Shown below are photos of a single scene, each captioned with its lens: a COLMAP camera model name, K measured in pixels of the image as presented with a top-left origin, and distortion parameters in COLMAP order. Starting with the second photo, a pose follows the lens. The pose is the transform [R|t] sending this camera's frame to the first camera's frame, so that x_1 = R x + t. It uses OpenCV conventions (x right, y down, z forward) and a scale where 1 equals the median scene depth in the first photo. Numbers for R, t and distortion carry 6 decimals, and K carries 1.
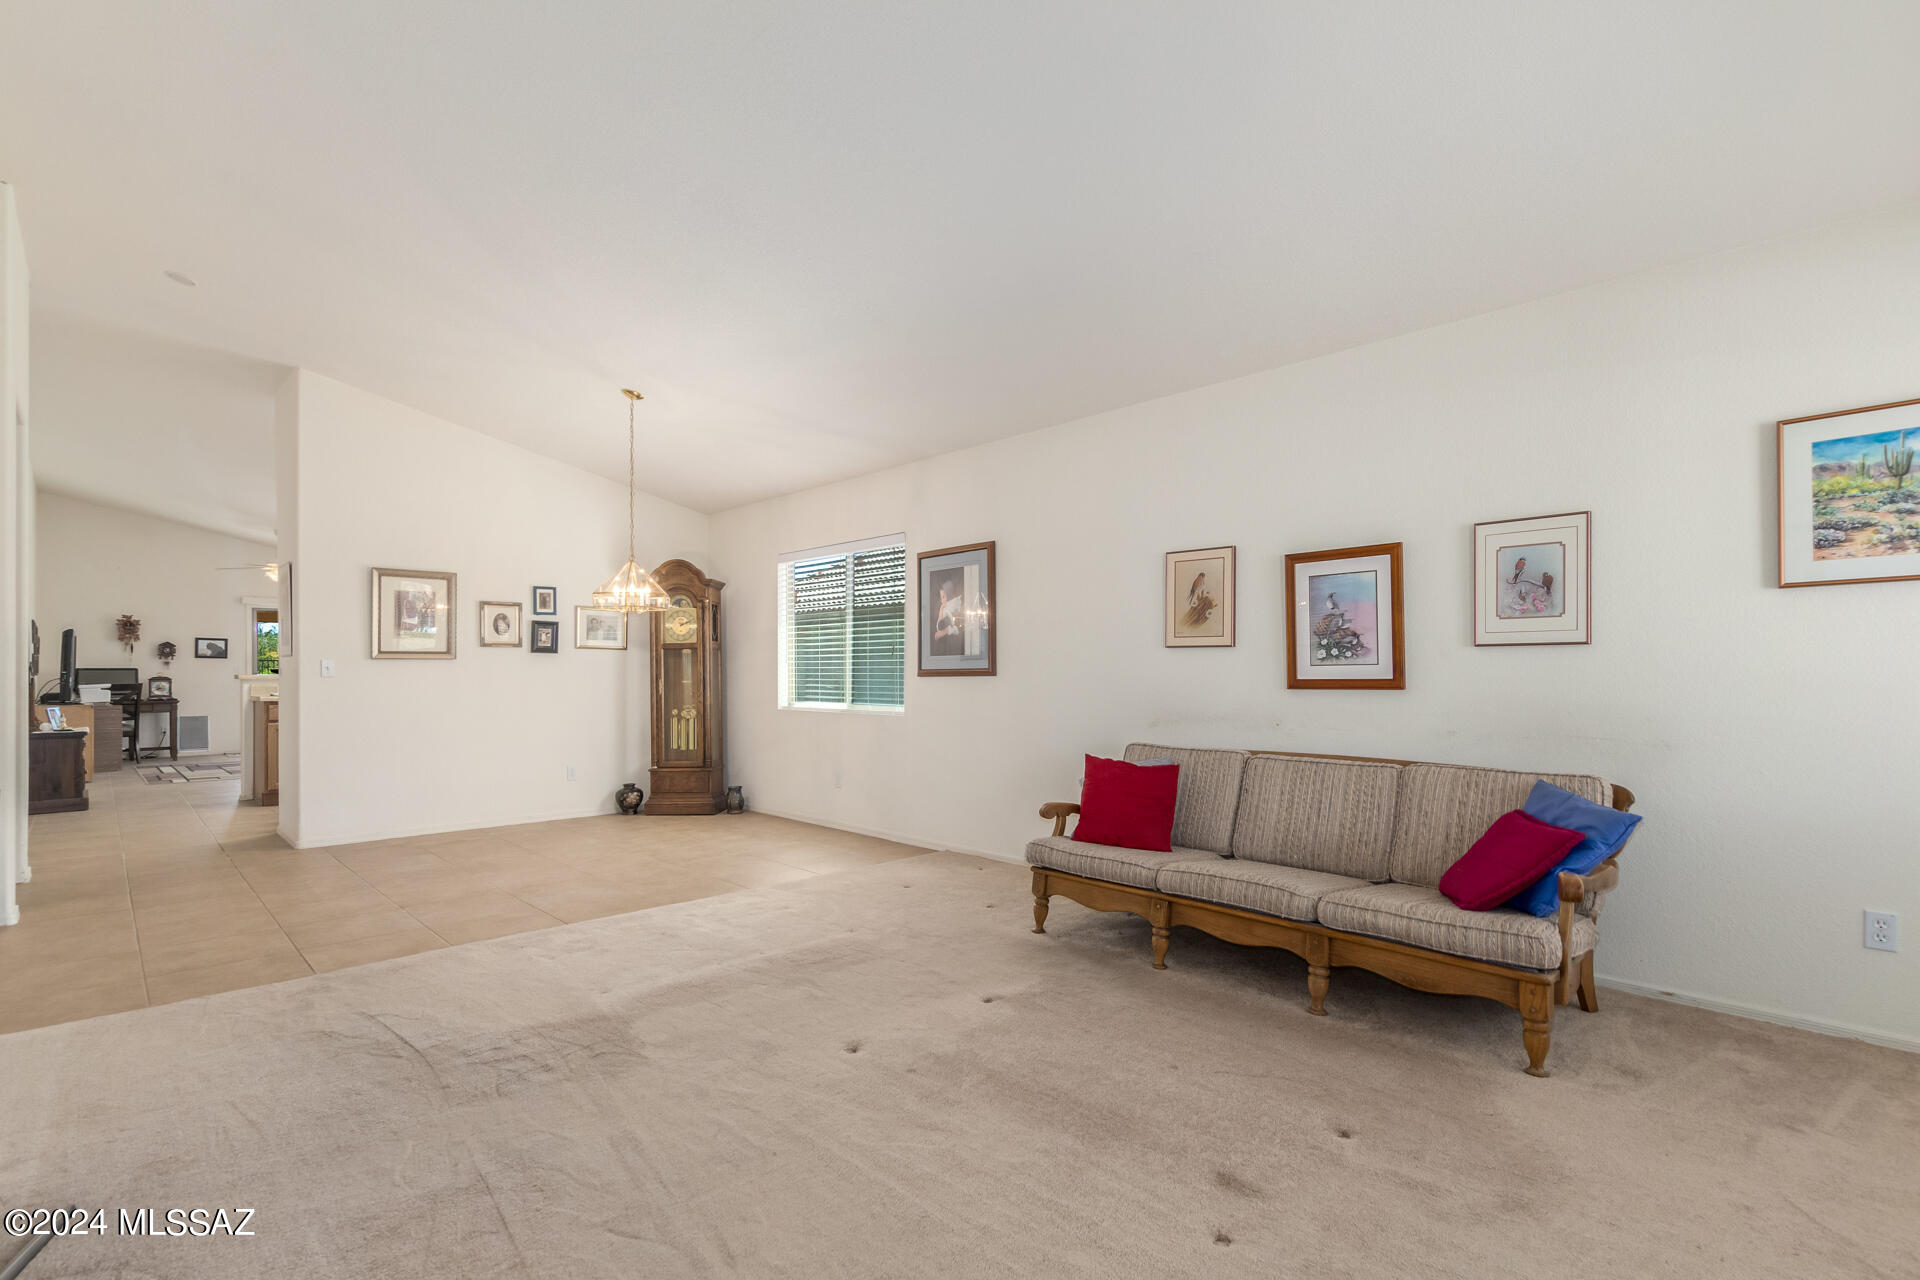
lens RADIAL K [[902.9, 0, 966.9], [0, 902.9, 679.8], [0, 0, 1]] dist [0.000783, -0.000162]
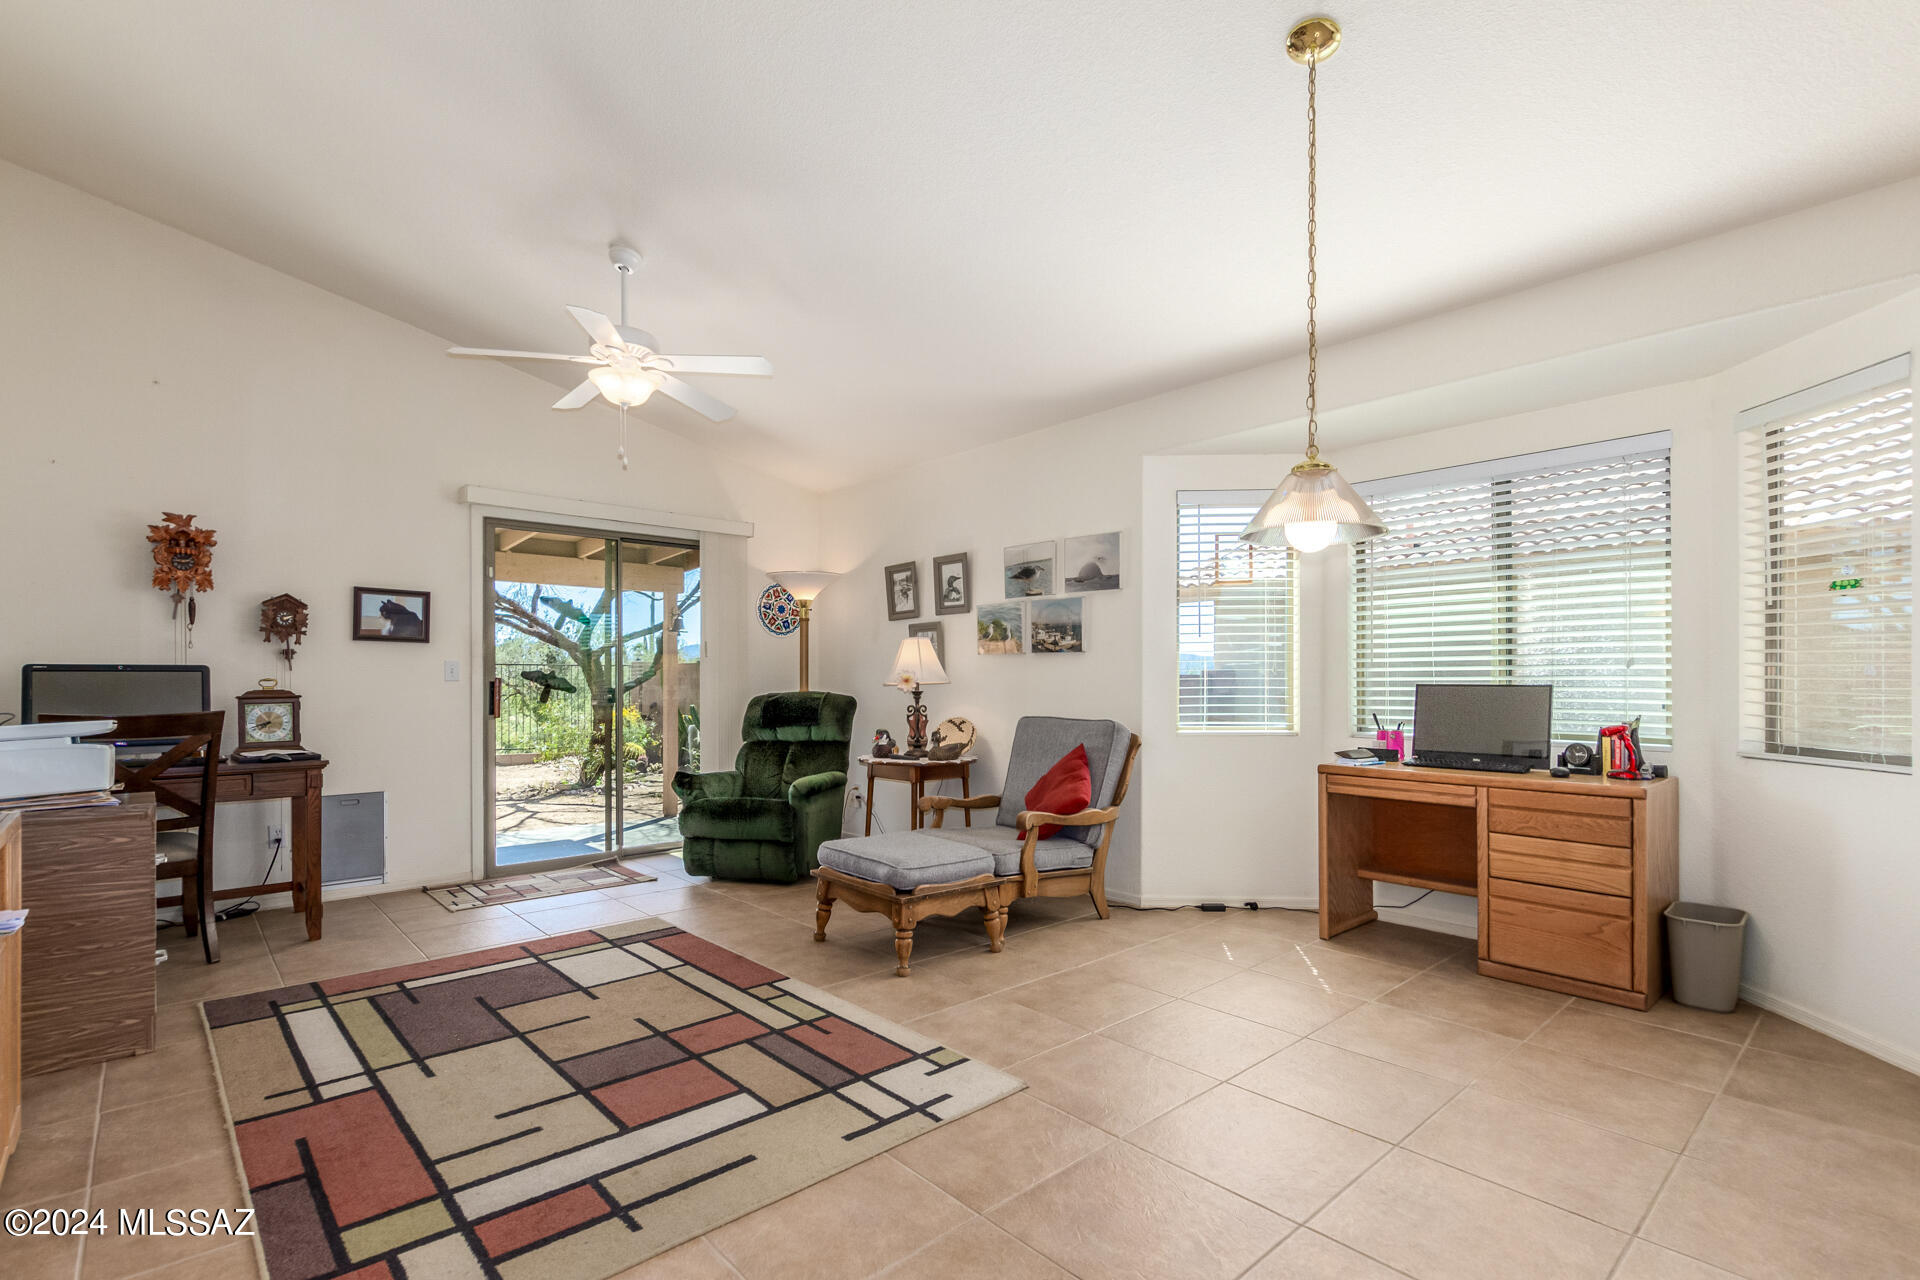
lens RADIAL K [[891.9, 0, 957.5], [0, 891.9, 685.8], [0, 0, 1]] dist [0.002788, 0.000193]
pose [[0.999287, -0.000862, -0.037734, -0.982124], [0.000816, 0.999999, -0.001244, -0.007205], [0.037735, 0.001212, 0.999287, 1.062288]]
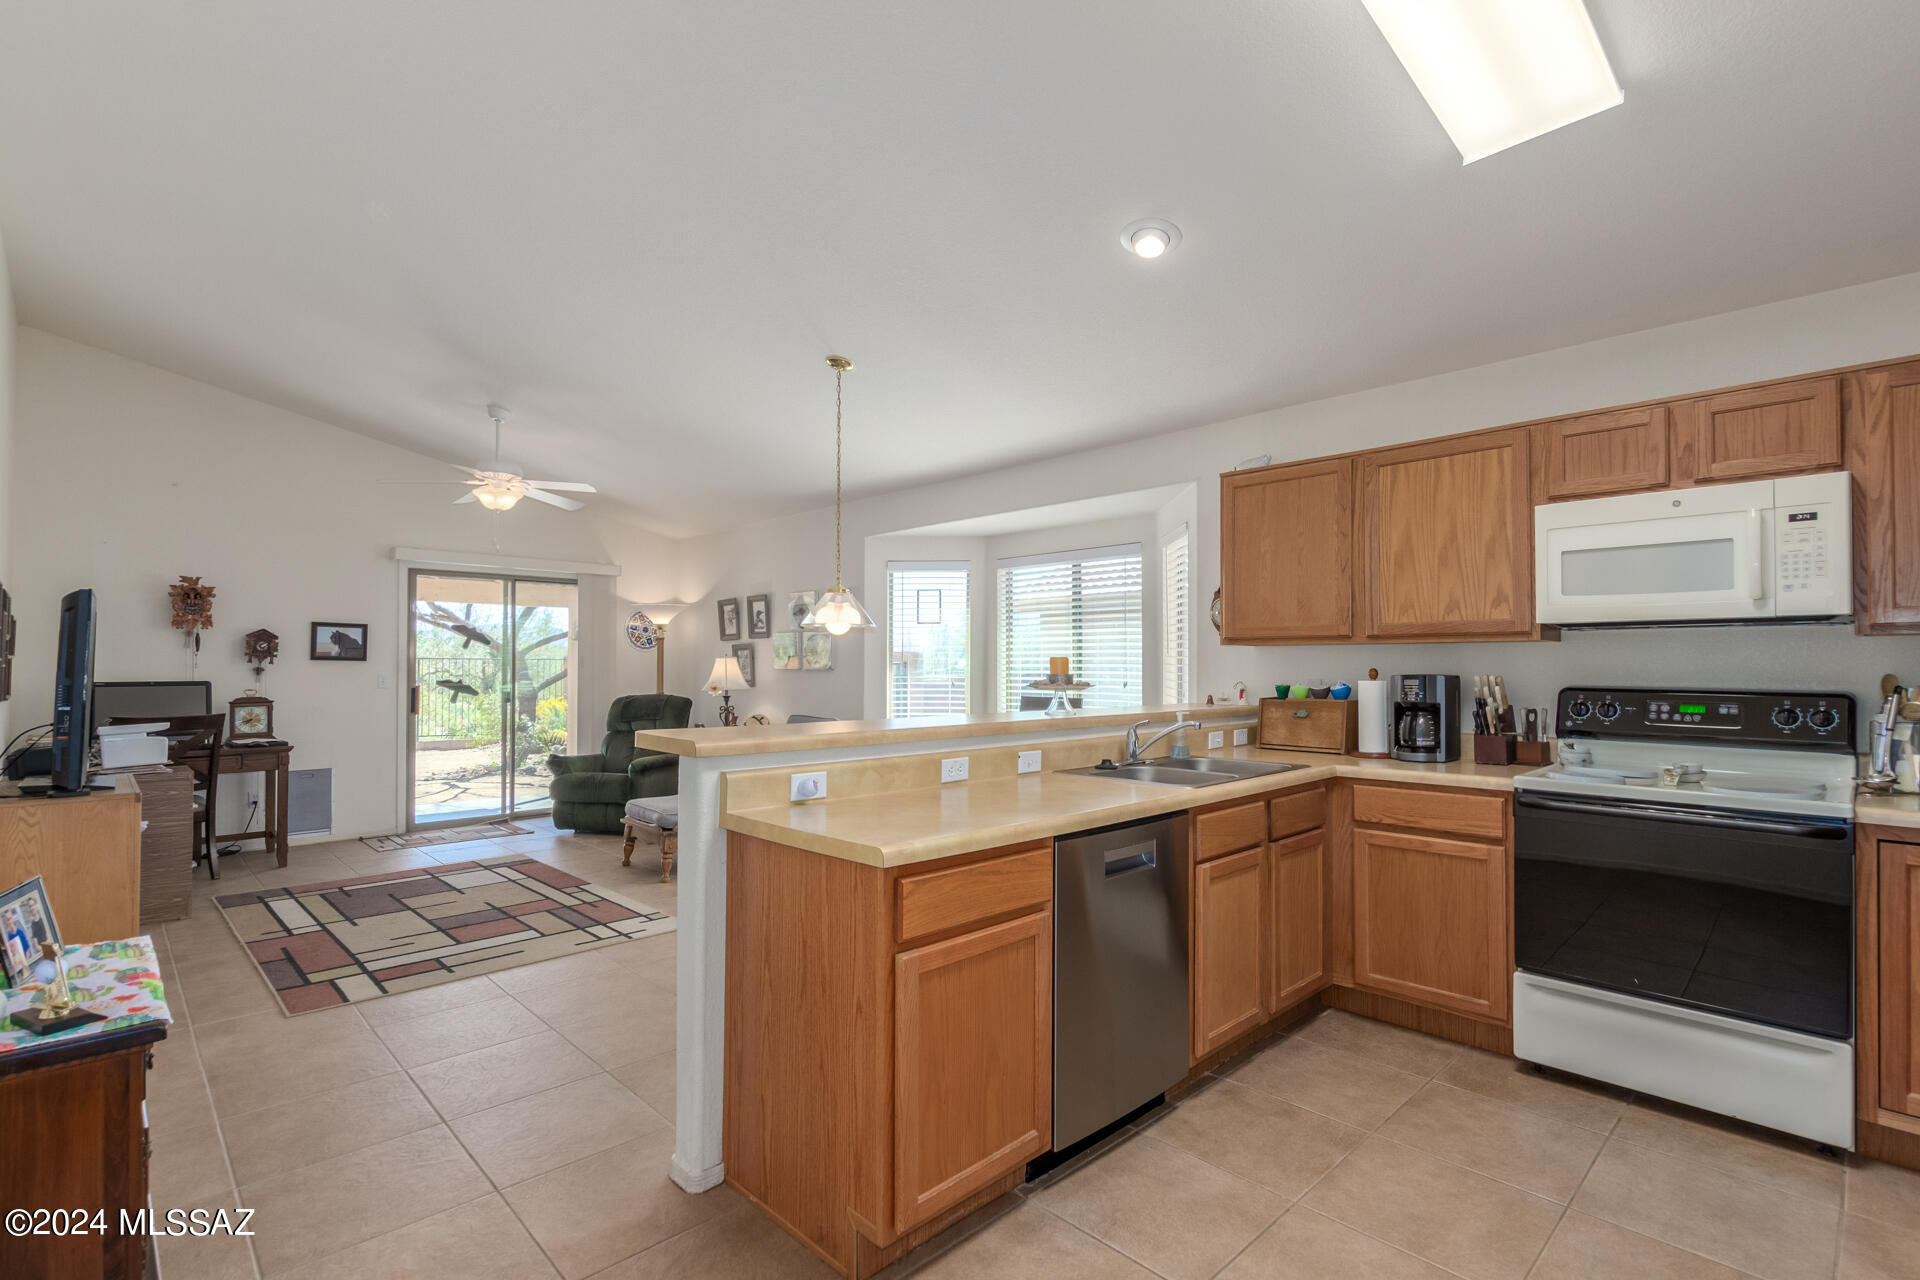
lens RADIAL K [[896.4, 0, 954.2], [0, 896.4, 658.0], [0, 0, 1]] dist [-0.000447, -0.000103]
pose [[0.999987, 0.001203, -0.004997, -0.792017], [-0.001280, 0.999879, -0.015502, -0.029523], [0.004978, 0.015508, 0.999867, 0.793853]]
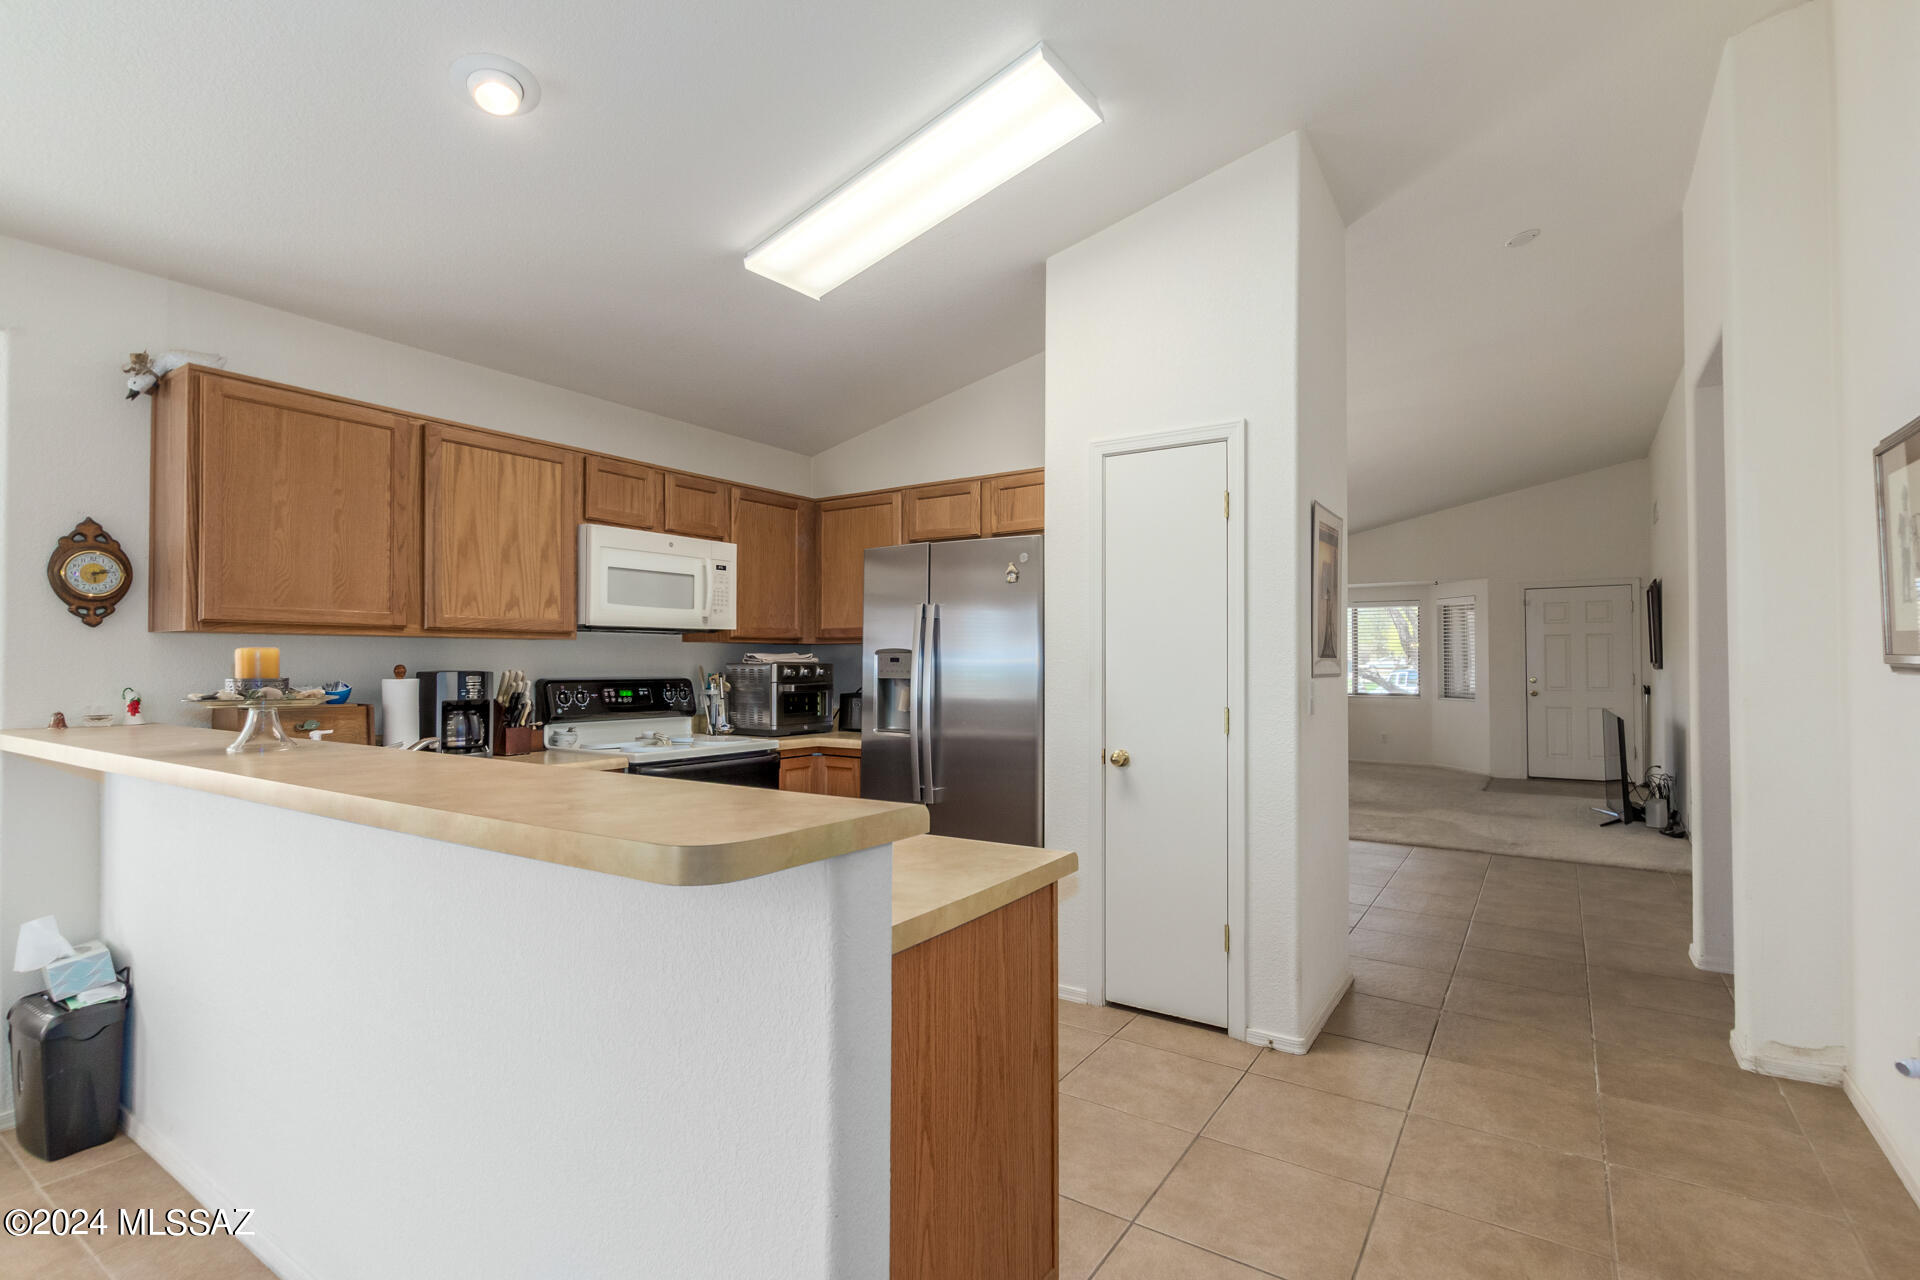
lens RADIAL K [[896.4, 0, 954.2], [0, 896.4, 658.0], [0, 0, 1]] dist [-0.000447, -0.000103]
pose [[-0.209190, 0.003261, 0.977869, -1.034634], [0.008826, 0.999960, -0.001447, -0.031956], [-0.977835, 0.008328, -0.209211, 1.116087]]
